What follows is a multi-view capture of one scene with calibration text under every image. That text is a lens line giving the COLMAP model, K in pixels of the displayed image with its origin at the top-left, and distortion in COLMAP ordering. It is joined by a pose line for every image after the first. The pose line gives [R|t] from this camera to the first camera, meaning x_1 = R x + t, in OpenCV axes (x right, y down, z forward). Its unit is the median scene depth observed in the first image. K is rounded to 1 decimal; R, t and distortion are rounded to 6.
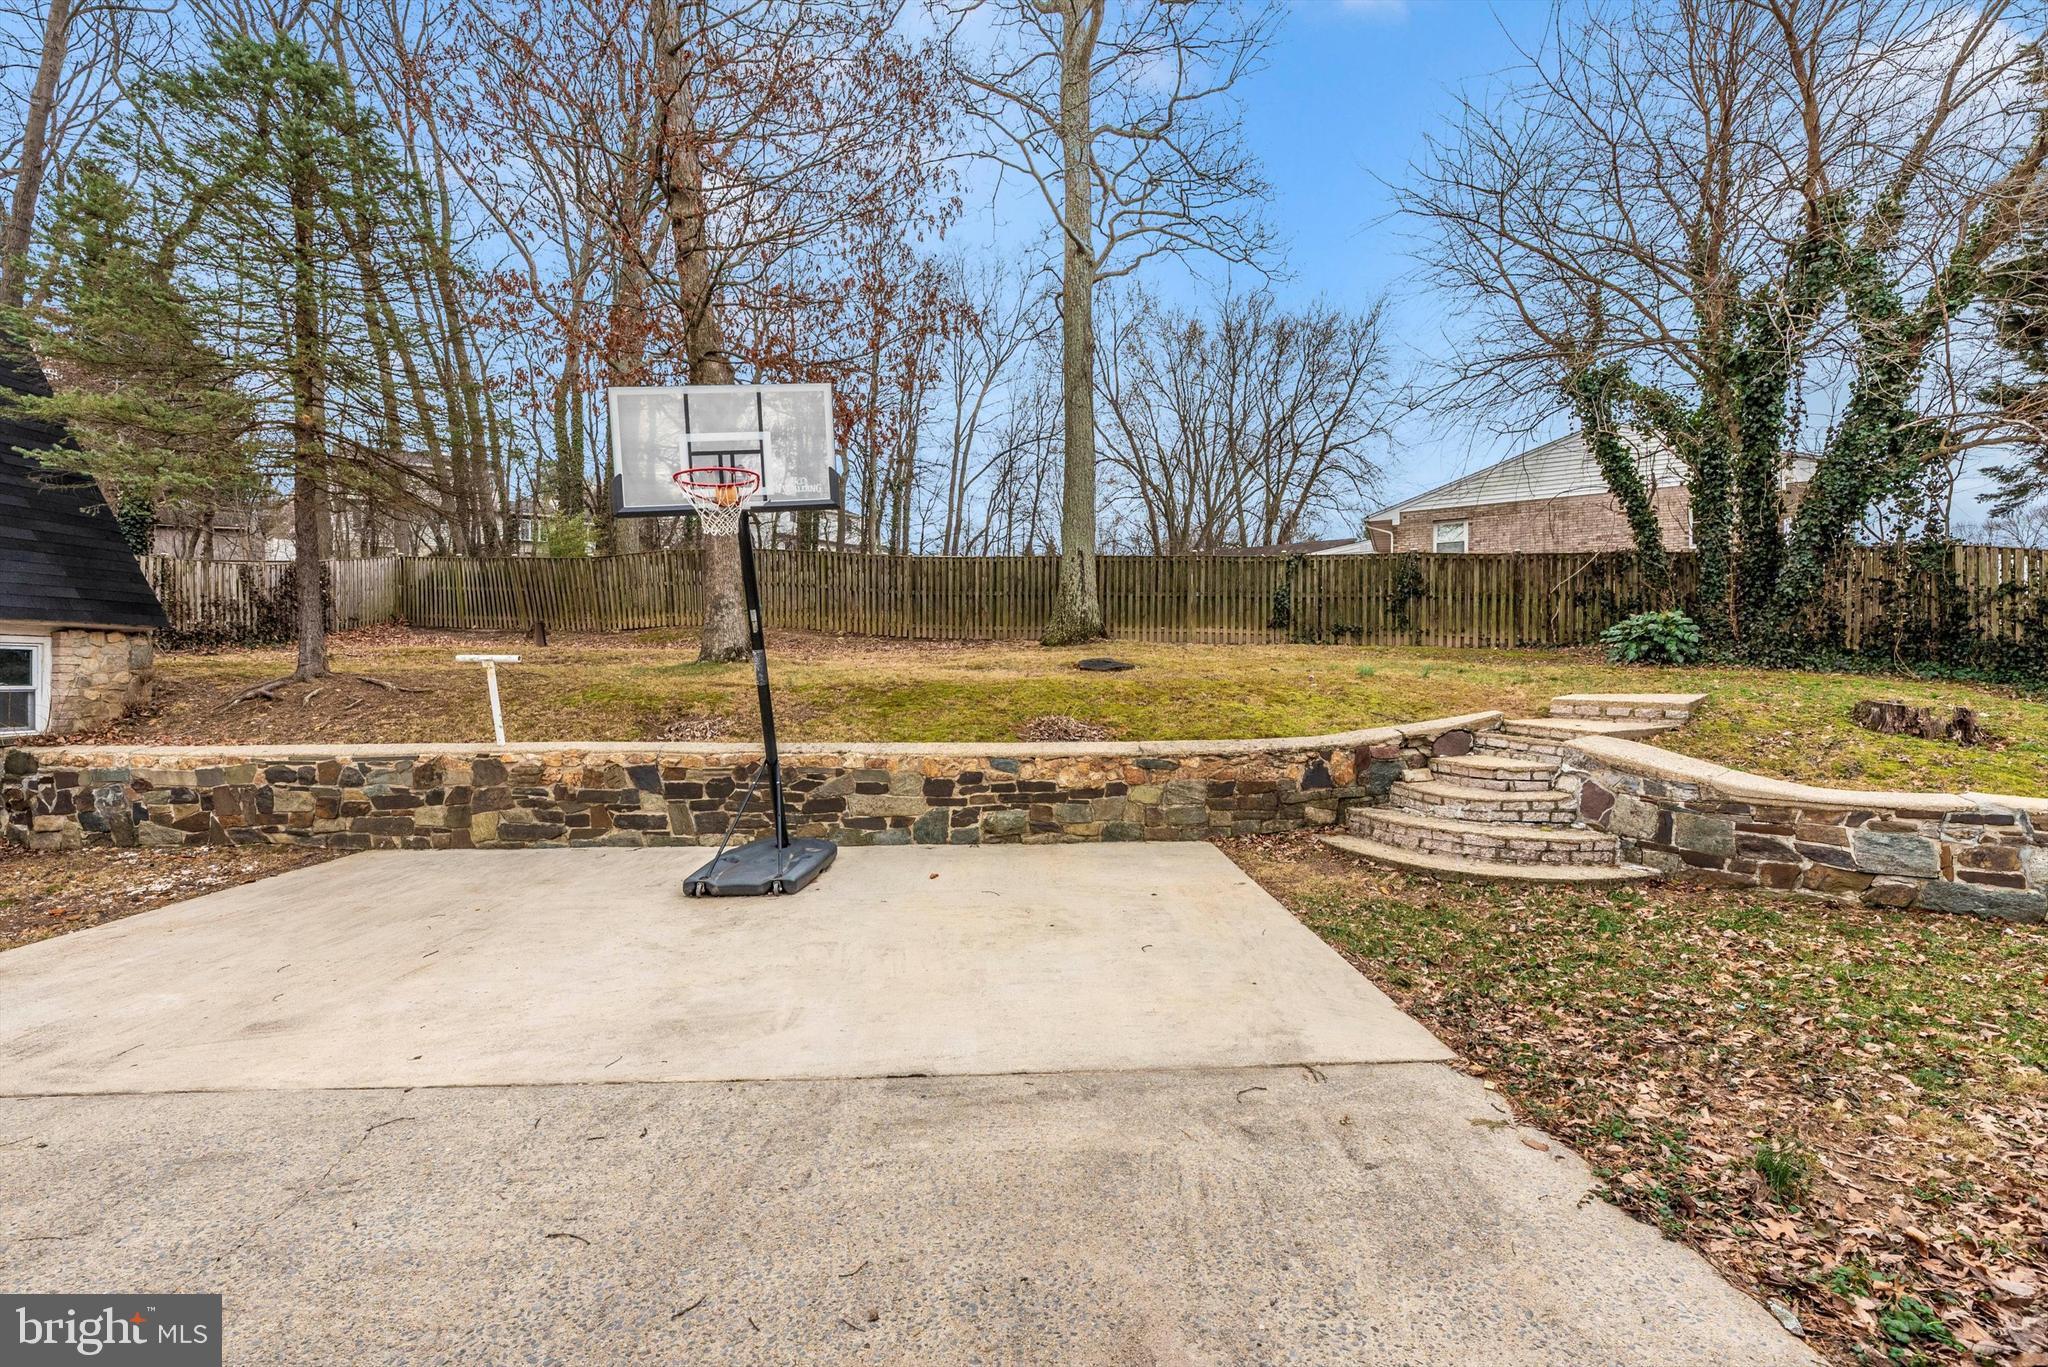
lens RADIAL K [[843.1, 0, 1038.7], [0, 843.1, 673.5], [0, 0, 1]] dist [-0.000878, 0.000271]
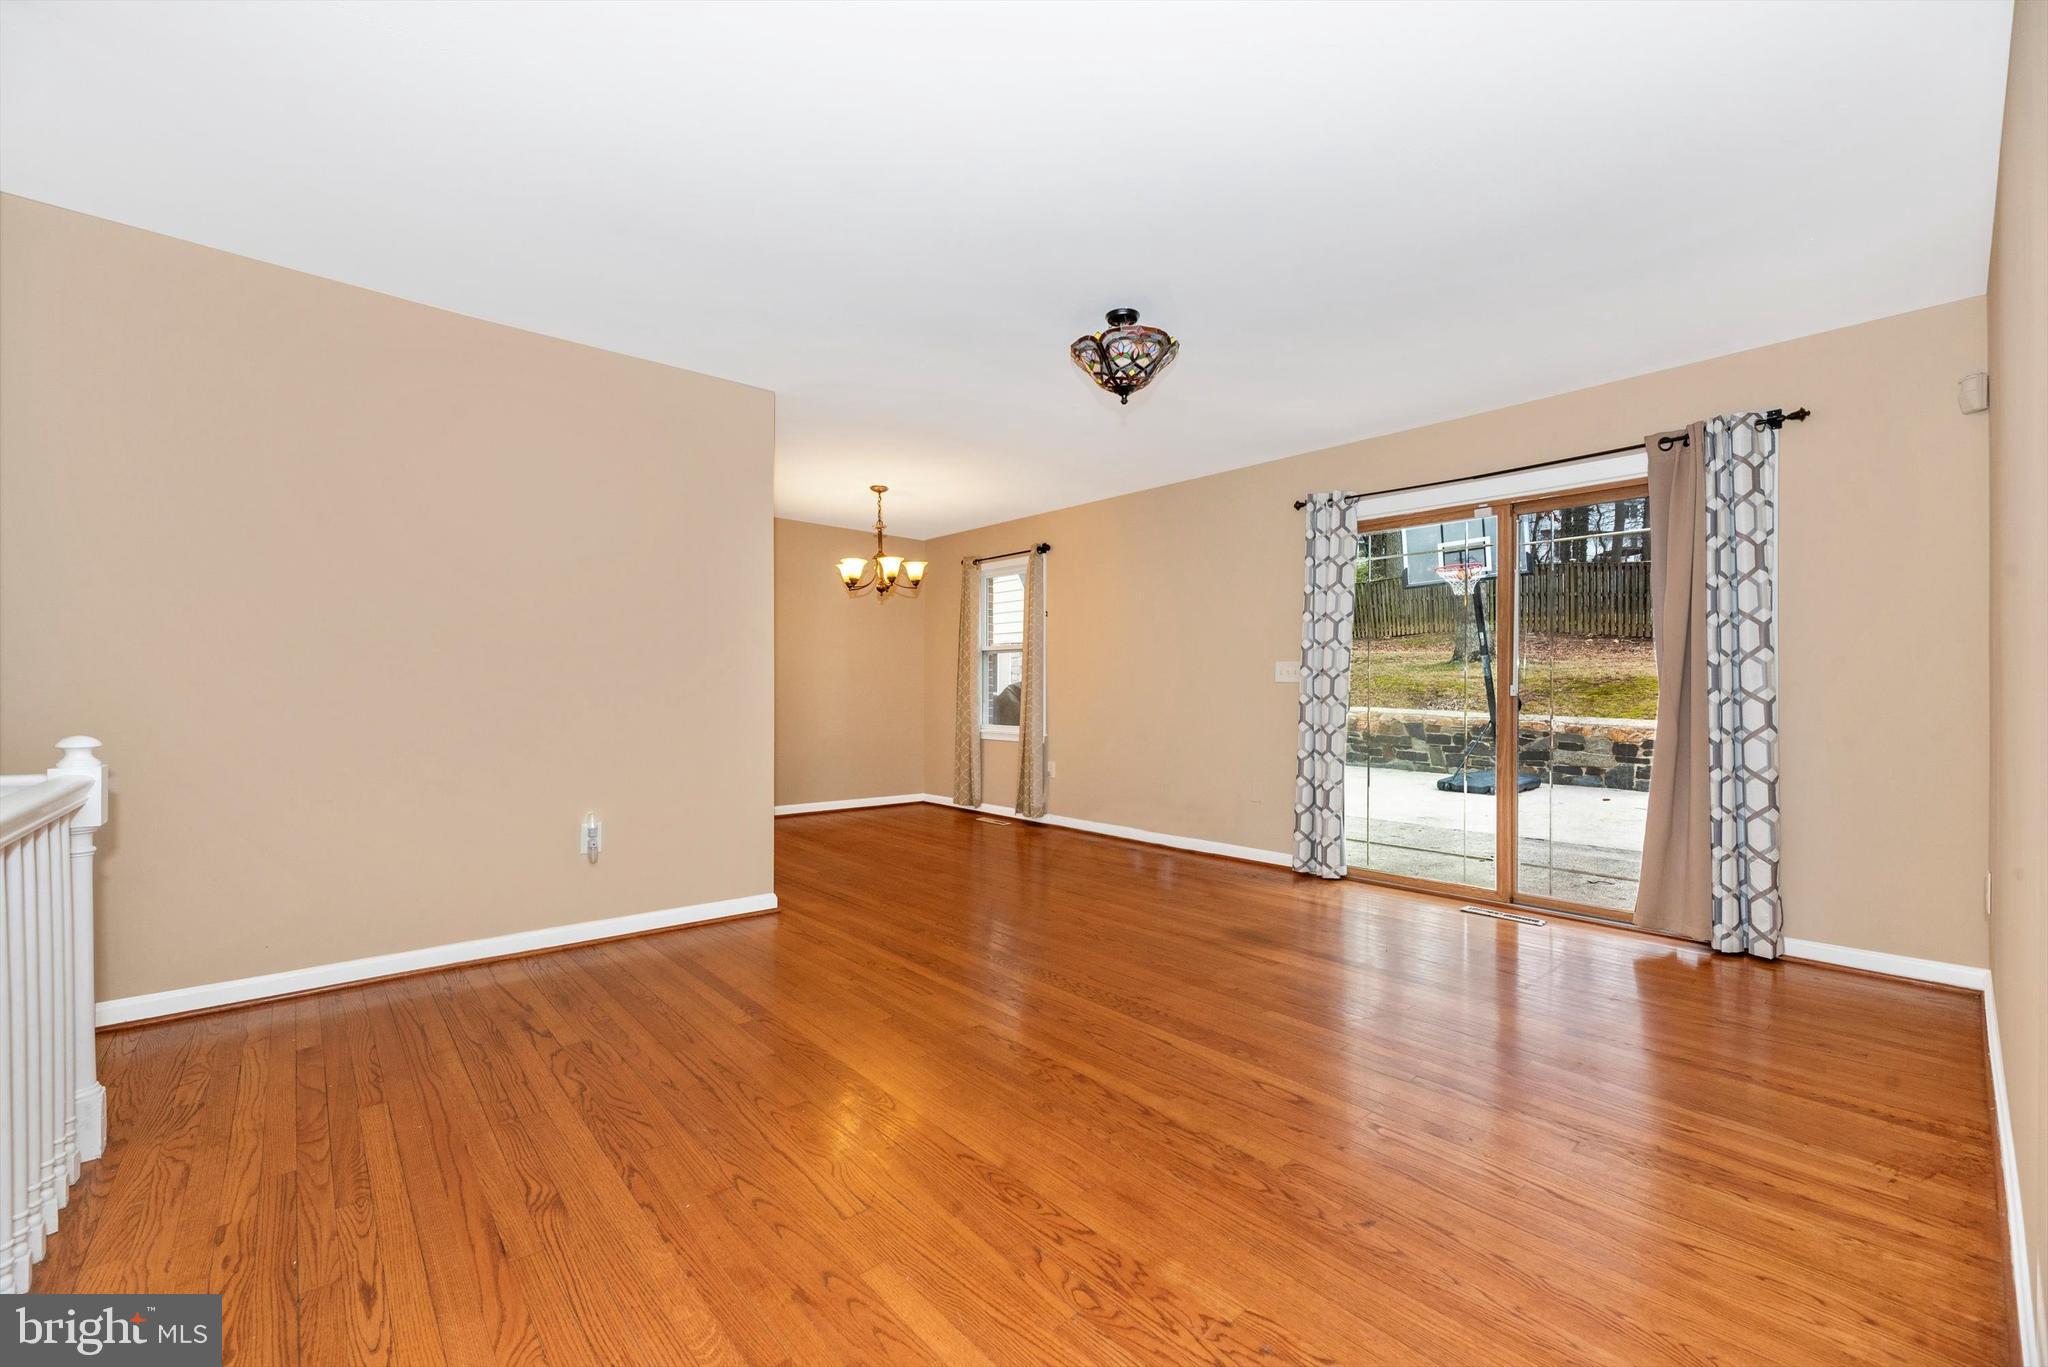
lens RADIAL K [[843.1, 0, 979.9], [0, 843.1, 678.0], [0, 0, 1]] dist [-0.000878, 0.000271]
pose [[0.620541, 0.012414, -0.784076, 0.320501], [-0.009519, 0.999920, 0.008298, 0.012644], [0.784116, 0.002314, 0.620610, -0.744267]]
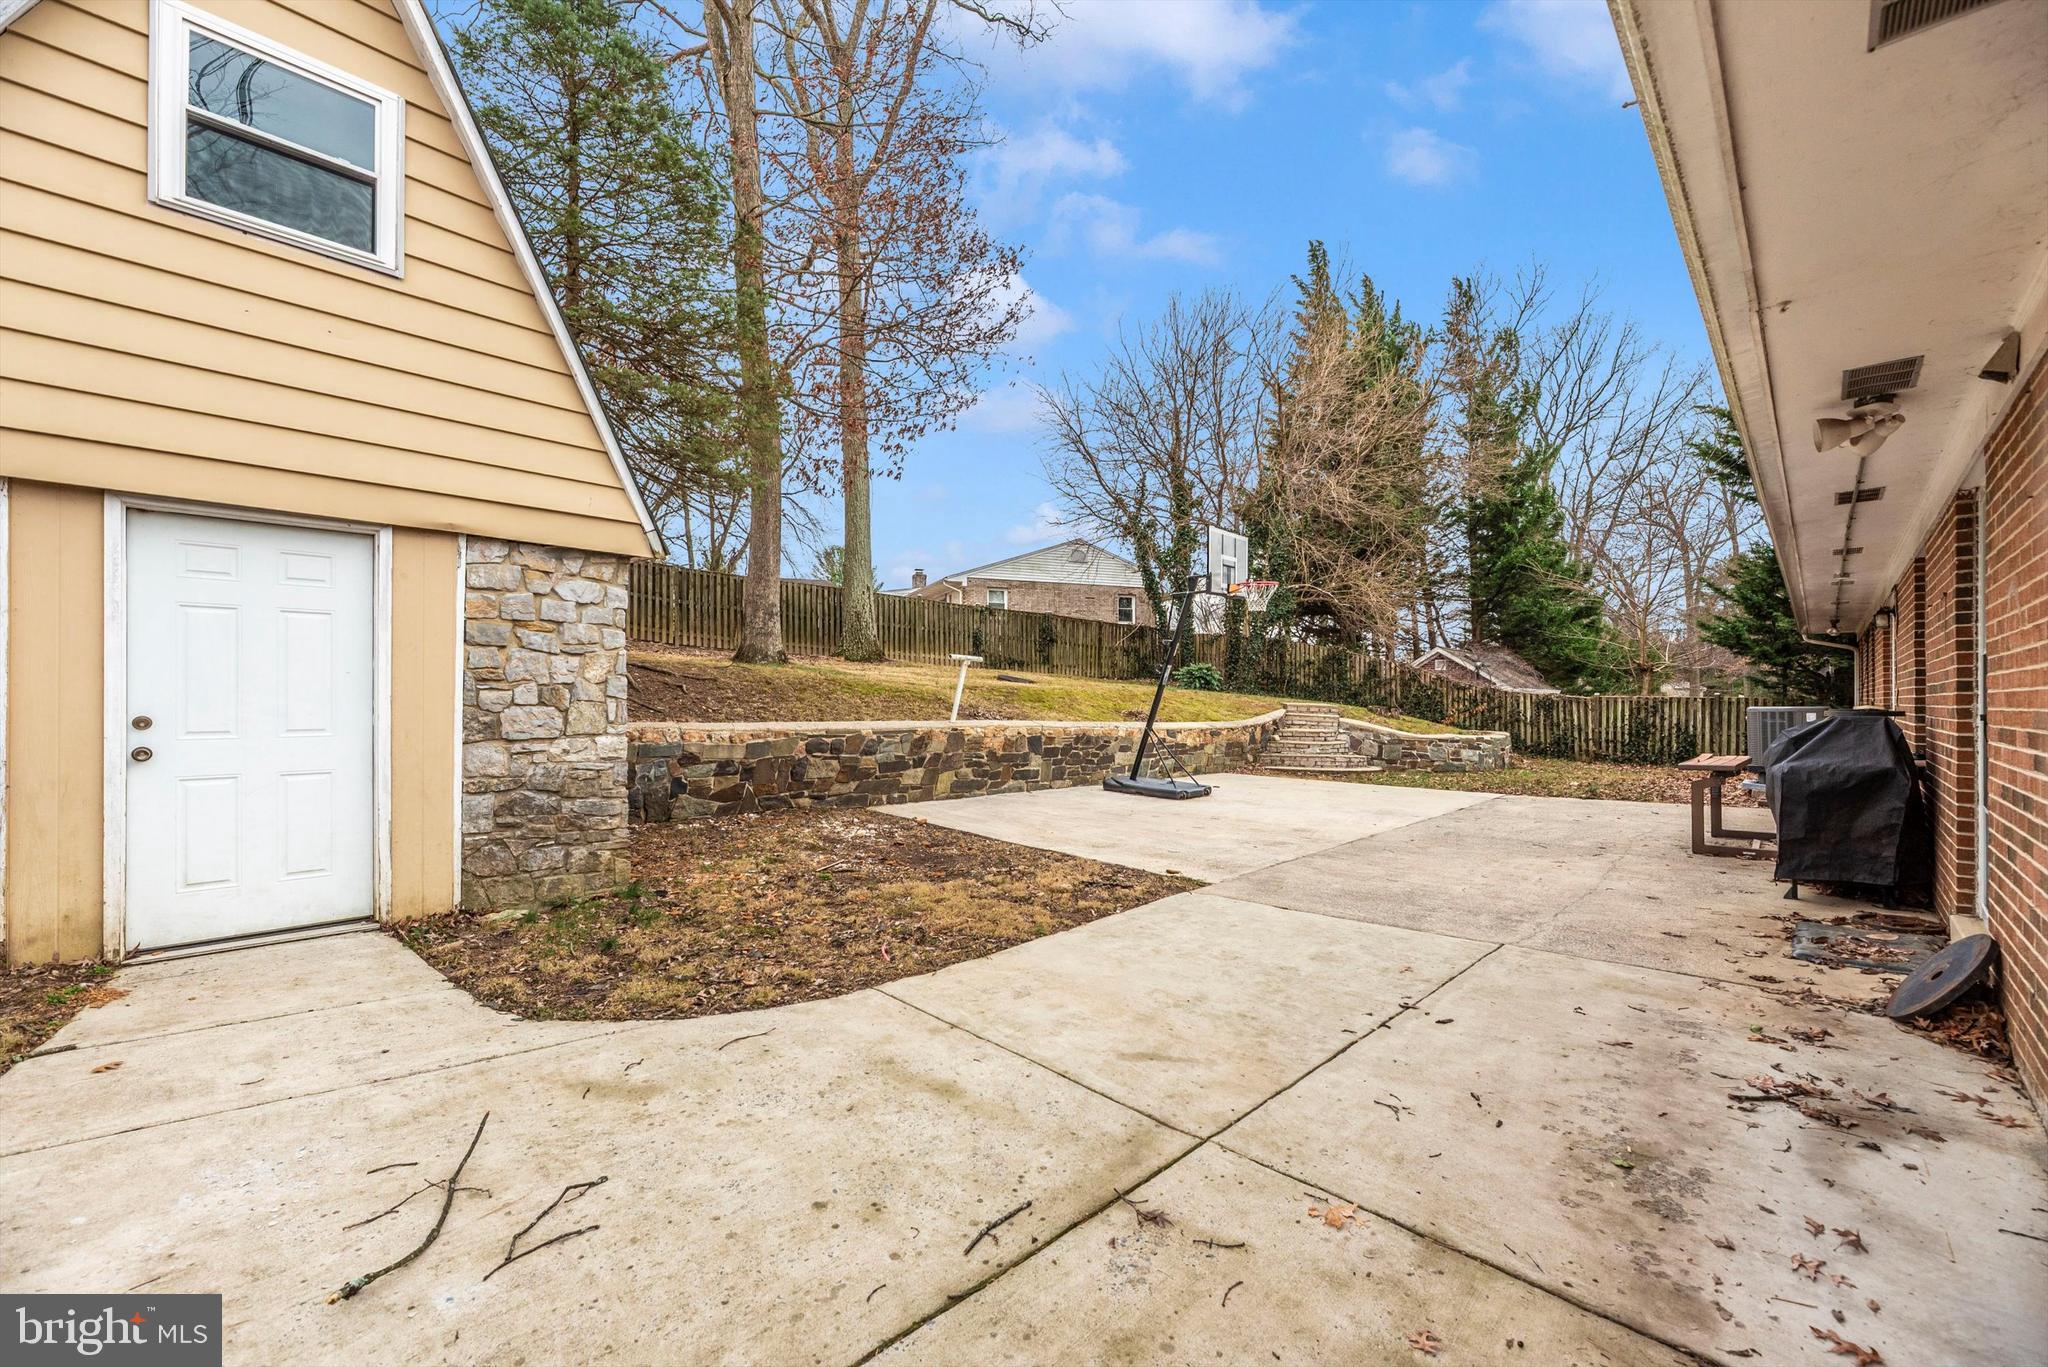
lens RADIAL K [[843.1, 0, 1015.0], [0, 843.1, 687.9], [0, 0, 1]] dist [-0.000878, 0.000271]
pose [[0.700490, 0.032721, 0.712912, -1.542889], [-0.021906, 0.999463, -0.024349, 0.061414], [-0.713326, 0.001440, 0.700831, -0.015807]]
